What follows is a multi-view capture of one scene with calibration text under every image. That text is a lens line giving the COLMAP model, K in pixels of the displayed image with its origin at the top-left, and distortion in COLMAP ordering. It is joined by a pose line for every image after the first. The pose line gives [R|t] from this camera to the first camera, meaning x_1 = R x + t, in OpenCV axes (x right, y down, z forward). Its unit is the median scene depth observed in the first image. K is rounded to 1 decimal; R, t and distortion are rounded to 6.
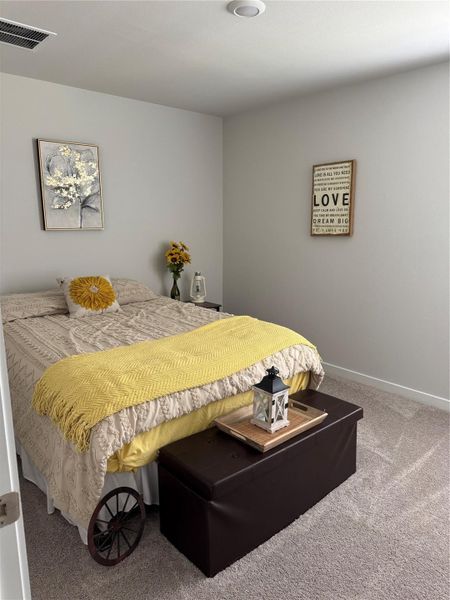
lens RADIAL K [[412.3, 0, 225.7], [0, 412.3, 298.2], [0, 0, 1]] dist [0.052880, -0.004129]
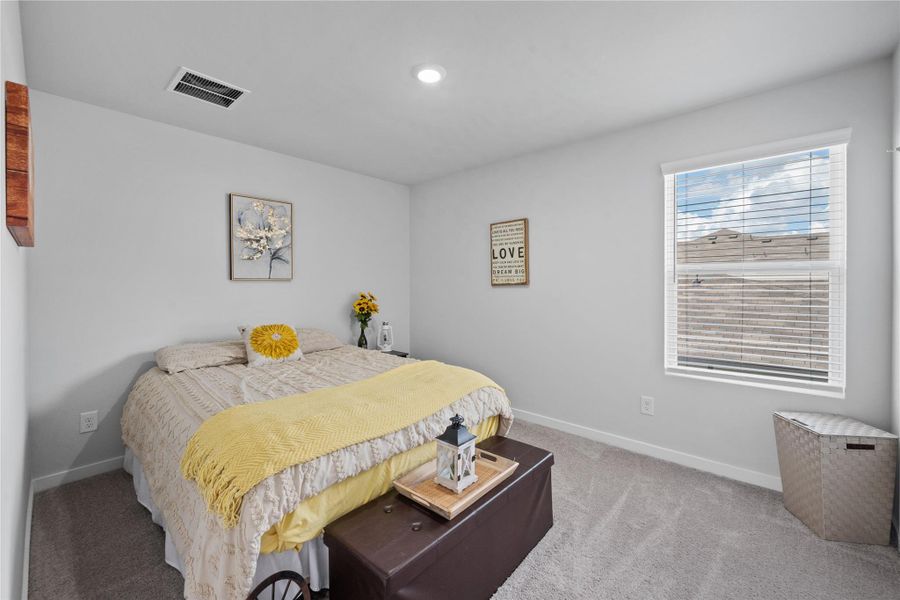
lens RADIAL K [[369.0, 0, 450.3], [0, 369.0, 285.0], [0, 0, 1]] dist [-0.000269, 0.000036]
pose [[0.994984, -0.003952, 0.099960, 0.004476], [0.021752, 0.983858, -0.177626, 0.026167], [-0.097644, 0.178909, 0.979008, 0.106827]]
